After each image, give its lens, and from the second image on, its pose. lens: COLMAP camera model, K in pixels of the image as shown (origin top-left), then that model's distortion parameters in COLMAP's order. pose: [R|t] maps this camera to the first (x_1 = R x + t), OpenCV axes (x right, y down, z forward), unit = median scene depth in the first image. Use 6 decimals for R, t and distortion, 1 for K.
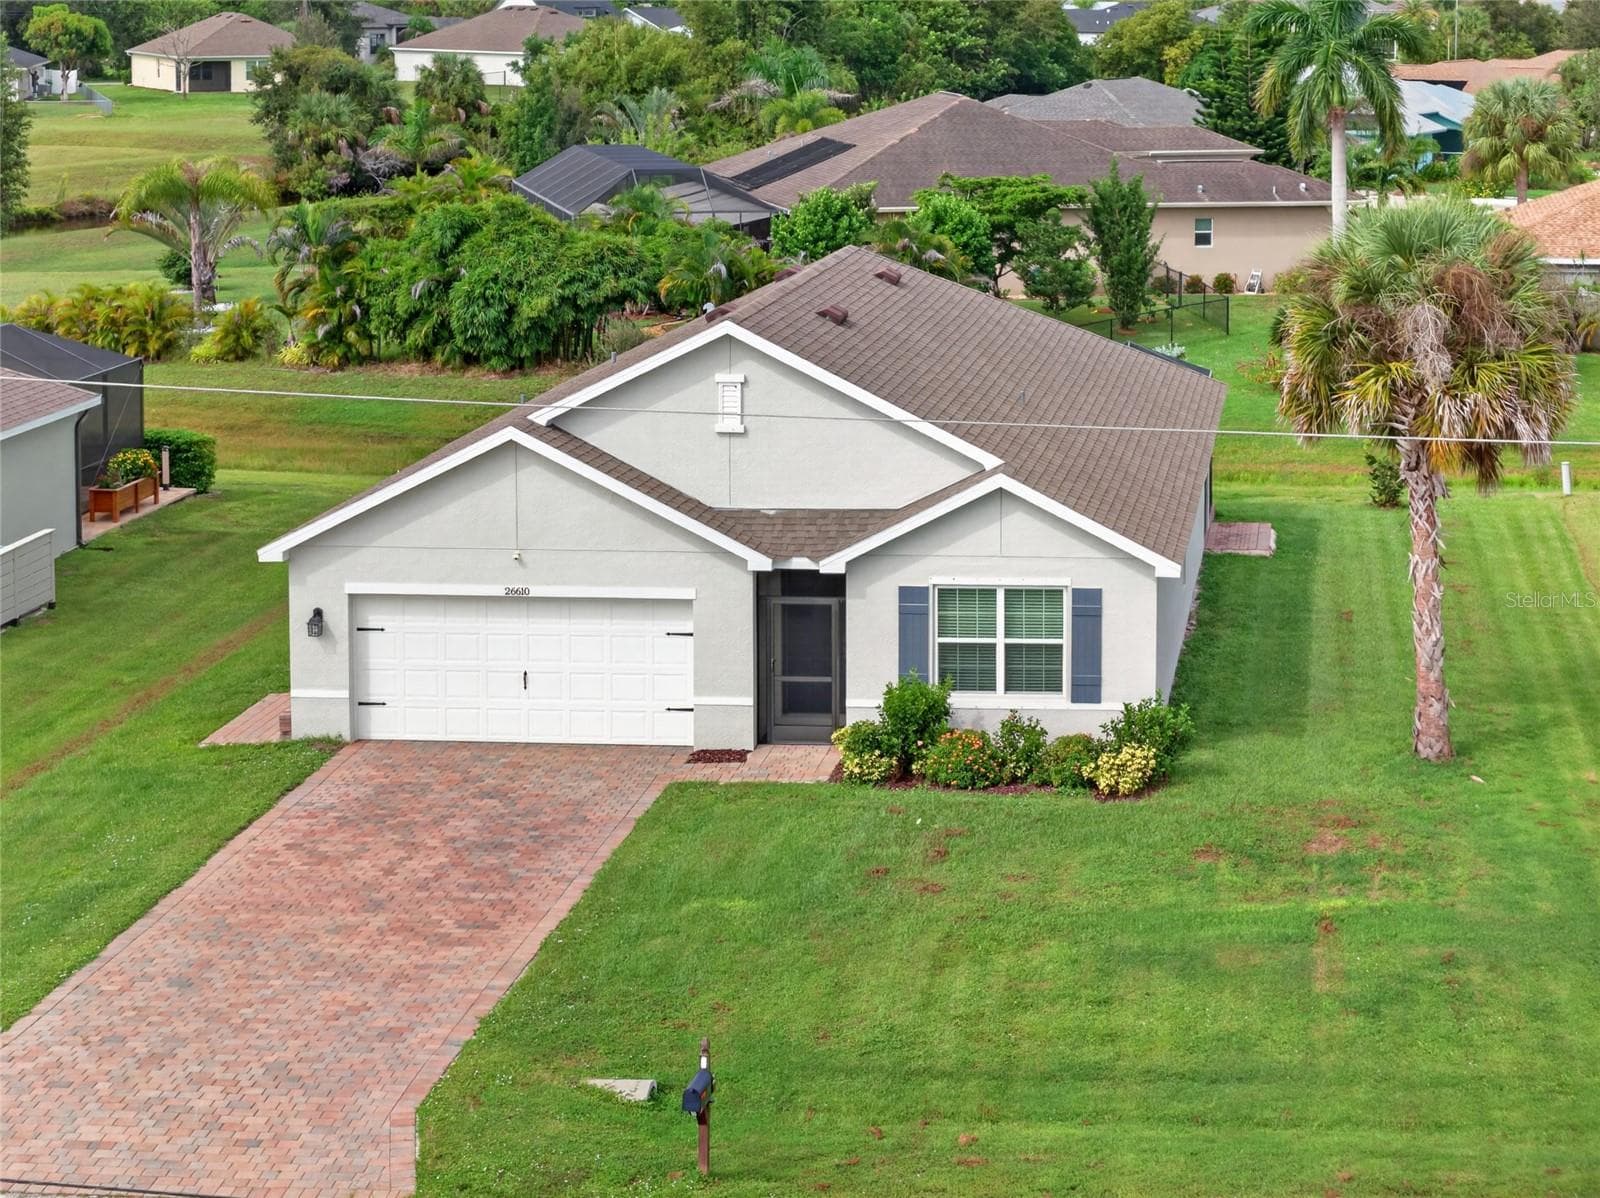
lens RADIAL K [[3502.9, 0, 800.0], [0, 3502.9, 599.0], [0, 0, 1]] dist [-0.121607, -0.016946]
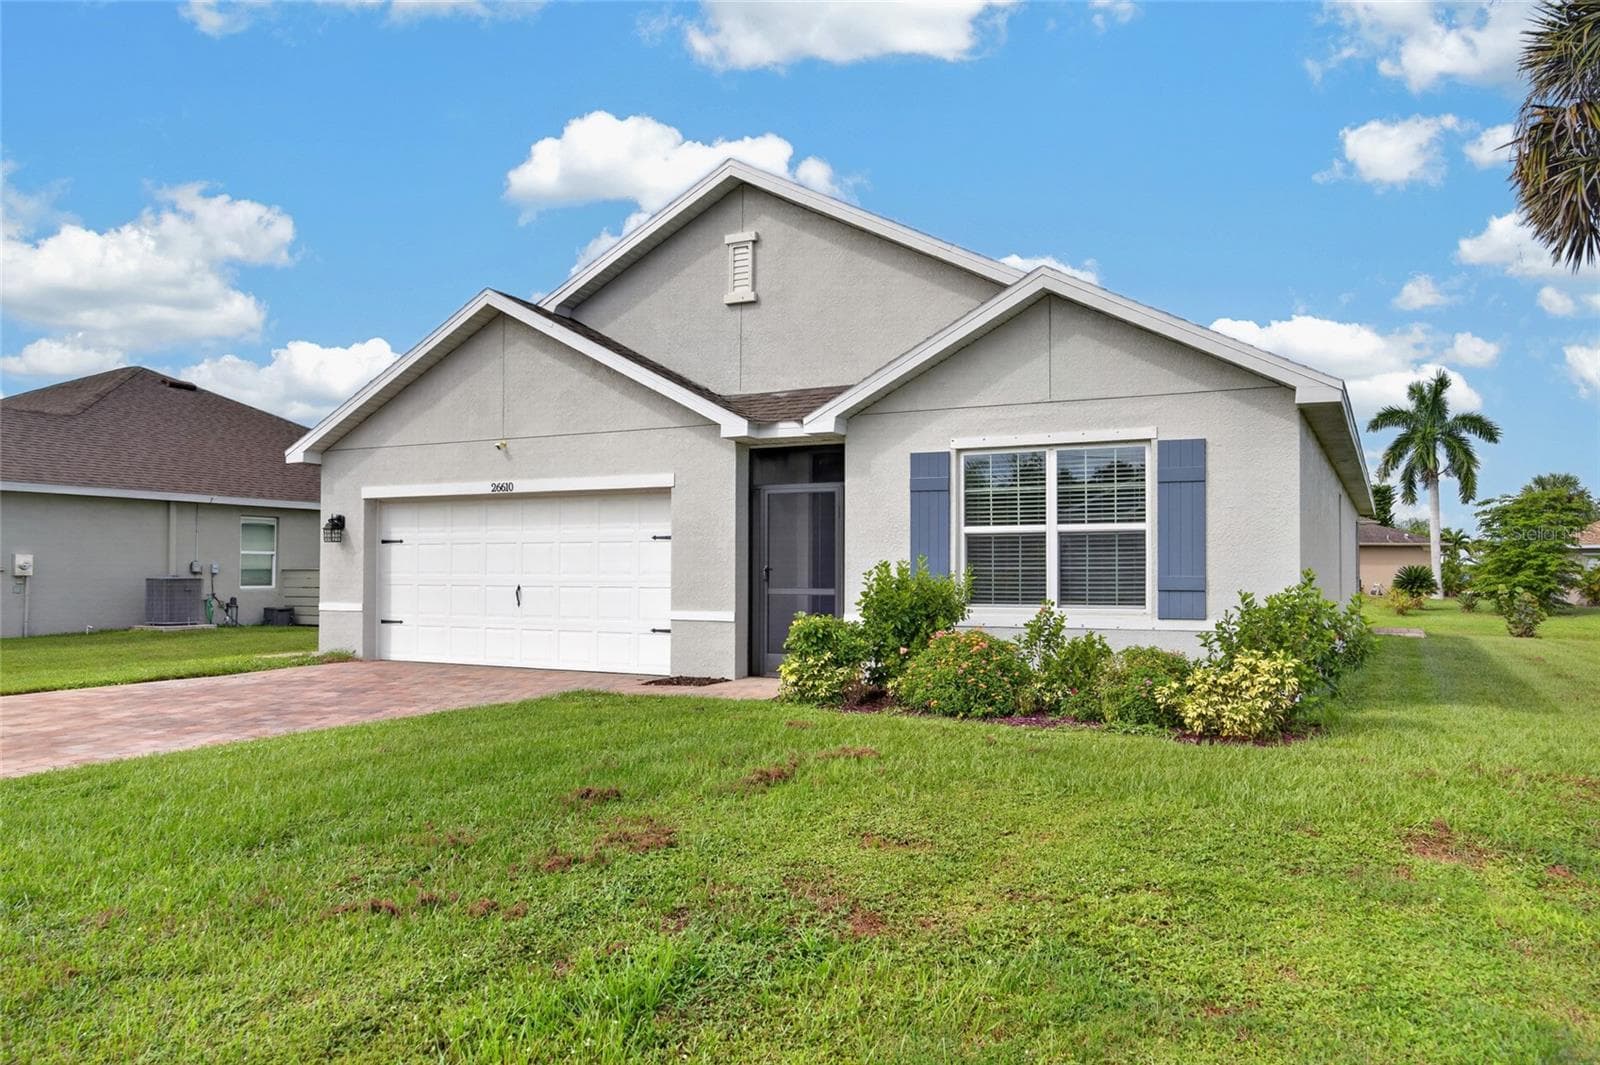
lens RADIAL K [[1145.8, 0, 736.9], [0, 1145.8, 540.6], [0, 0, 1]] dist [-0.020984, 0.037125]
pose [[0.933003, 0.008878, -0.359760, 0.080529], [-0.087594, 0.975232, -0.203100, 0.065832], [0.349046, 0.221006, 0.910672, 0.770437]]
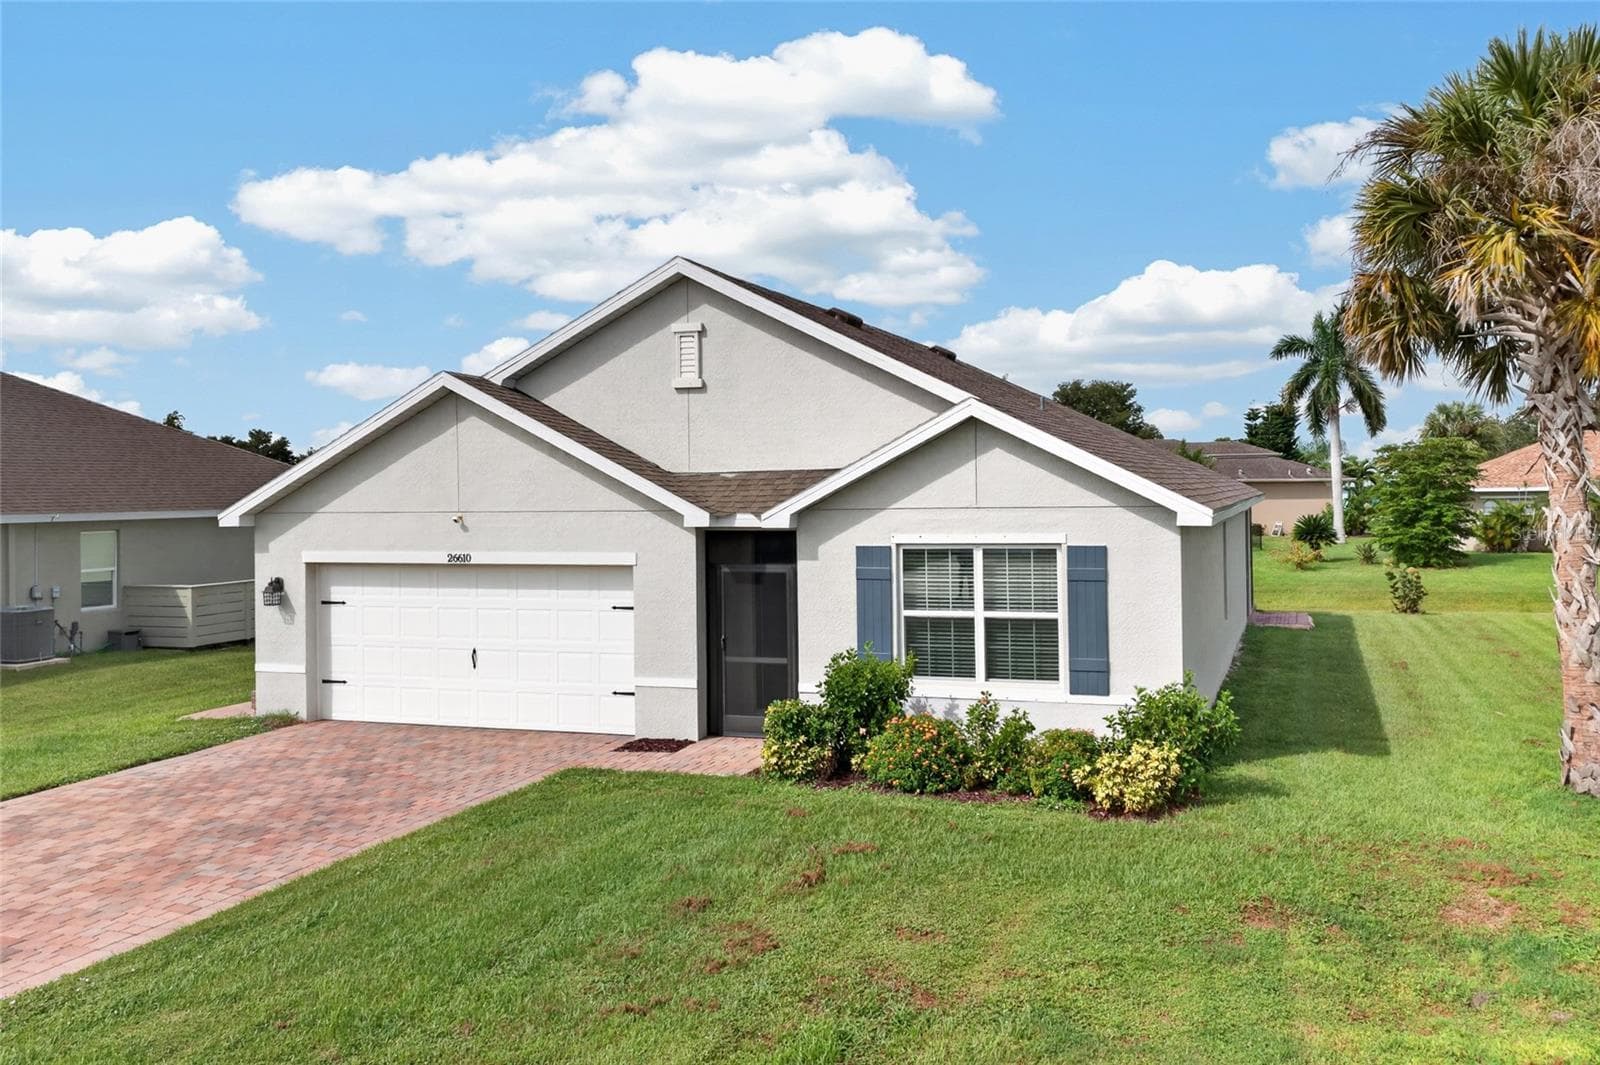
lens RADIAL K [[1406.0, 0, 708.9], [0, 1406.0, 487.2], [0, 0, 1]] dist [0.084974, -0.110097]
pose [[0.969879, -0.002304, -0.243575, 0.076147], [-0.042786, 0.982798, -0.179661, 0.044656], [0.239798, 0.184671, 0.953097, 0.664758]]
